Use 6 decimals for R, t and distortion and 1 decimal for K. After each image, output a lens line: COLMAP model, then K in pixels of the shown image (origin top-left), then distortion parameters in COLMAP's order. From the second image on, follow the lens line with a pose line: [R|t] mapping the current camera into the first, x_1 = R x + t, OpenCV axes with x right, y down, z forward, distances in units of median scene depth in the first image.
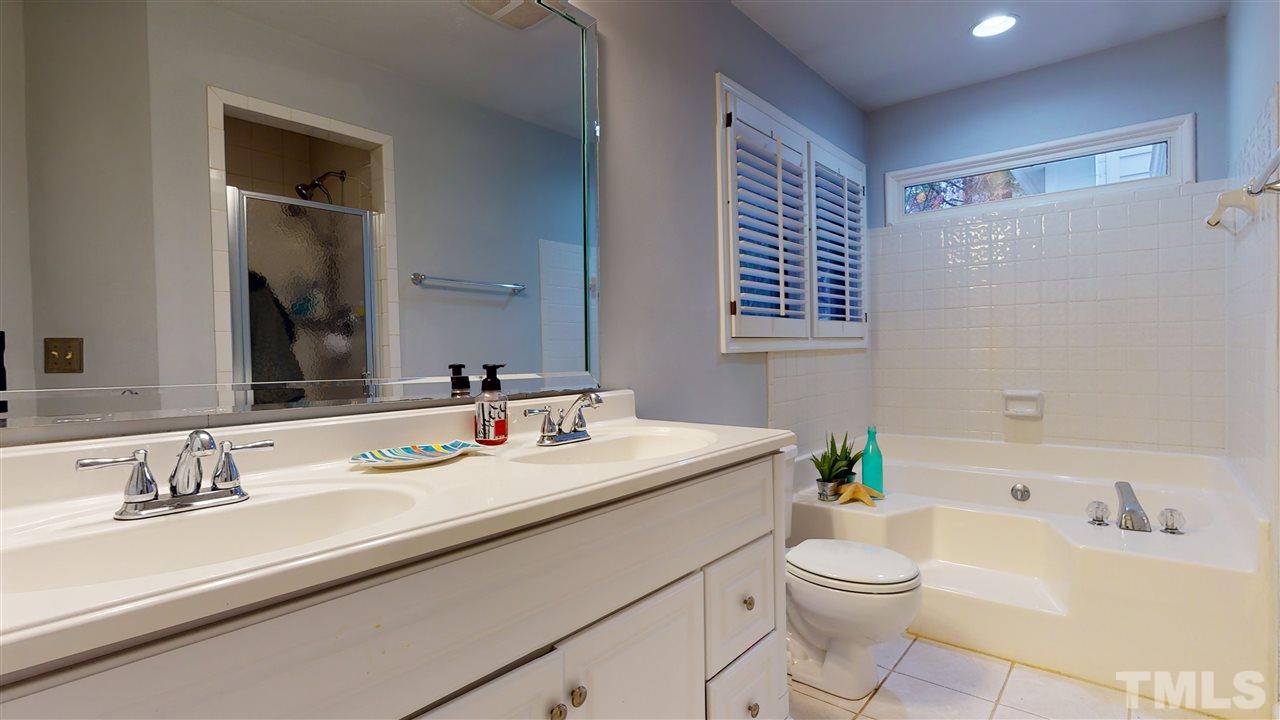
lens RADIAL K [[604.1, 0, 644.4], [0, 604.1, 360.9], [0, 0, 1]] dist [0.005988, 0.000244]
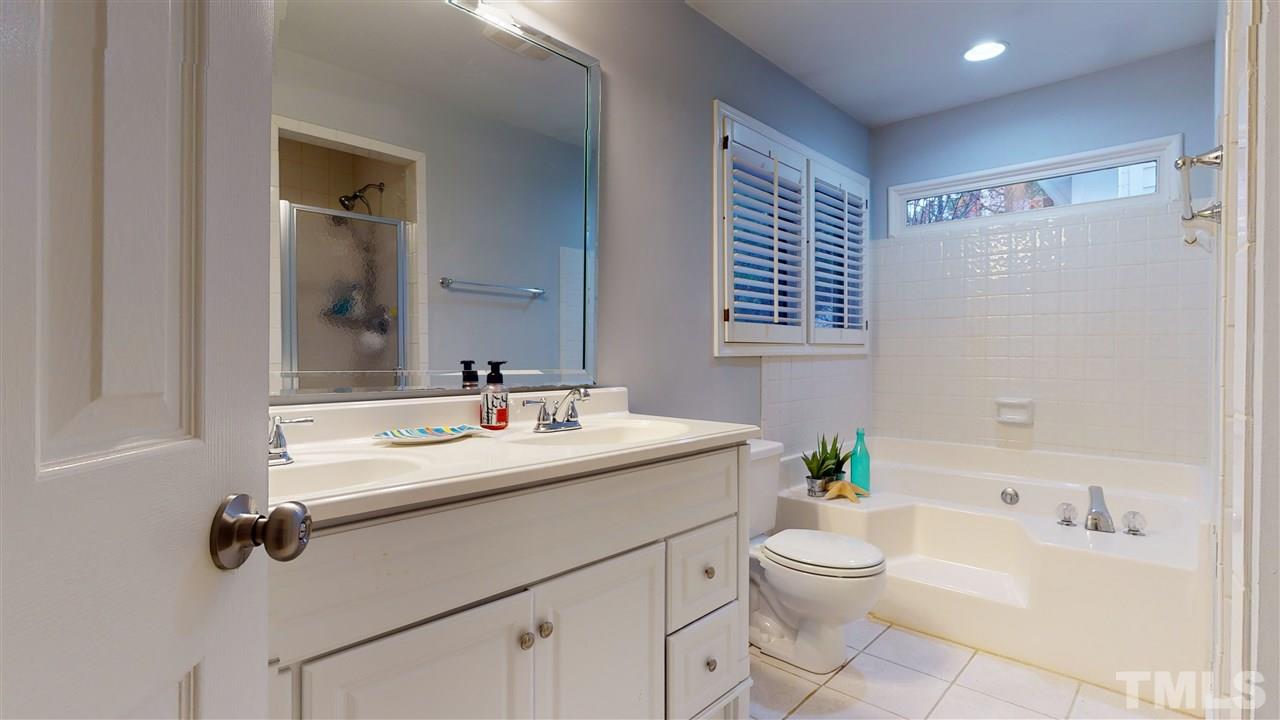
lens RADIAL K [[604.1, 0, 644.4], [0, 604.1, 360.9], [0, 0, 1]] dist [0.005988, 0.000244]
pose [[0.998311, 0.020951, -0.054187, 0.056347], [-0.021155, 0.999771, -0.003195, 0.001691], [0.054108, 0.004336, 0.998526, -0.087944]]
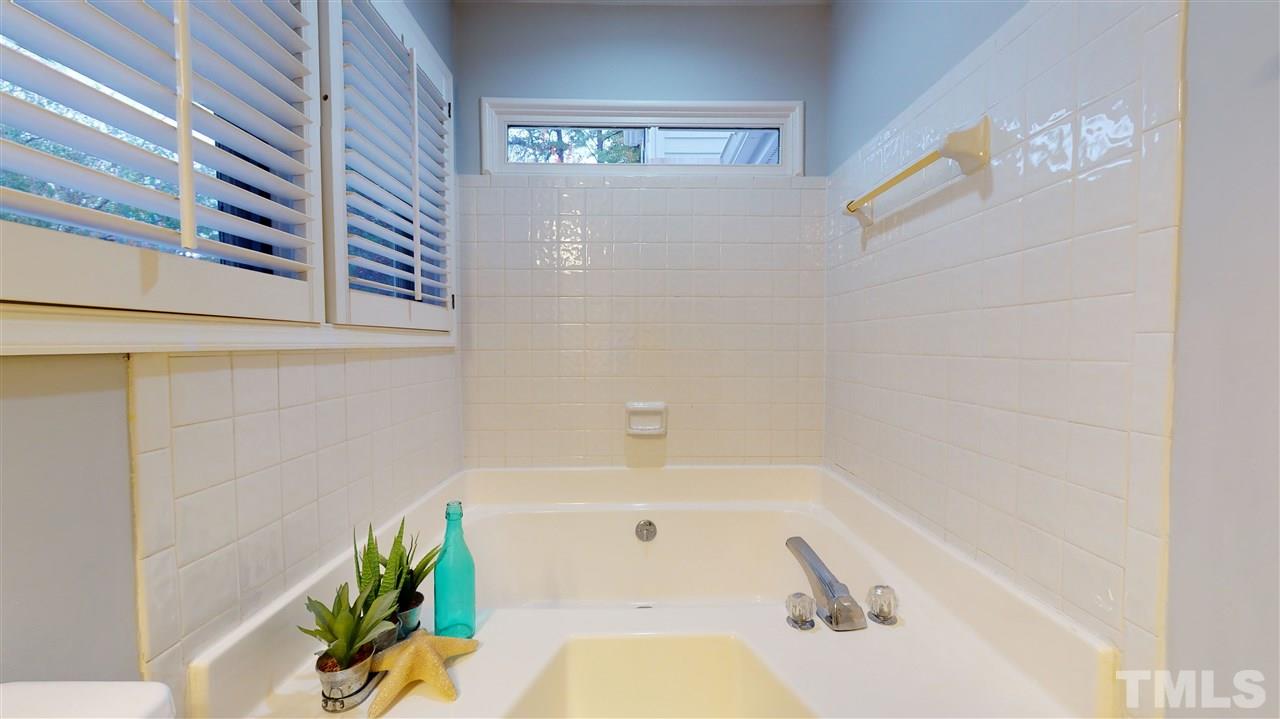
lens RADIAL K [[474.2, 0, 641.9], [0, 474.2, 360.5], [0, 0, 1]] dist [0.005964, 0.000149]
pose [[0.762693, -0.000513, 0.646760, 0.257169], [-0.003258, 0.999984, 0.004635, -0.013520], [-0.646752, -0.005642, 0.762679, 0.640893]]
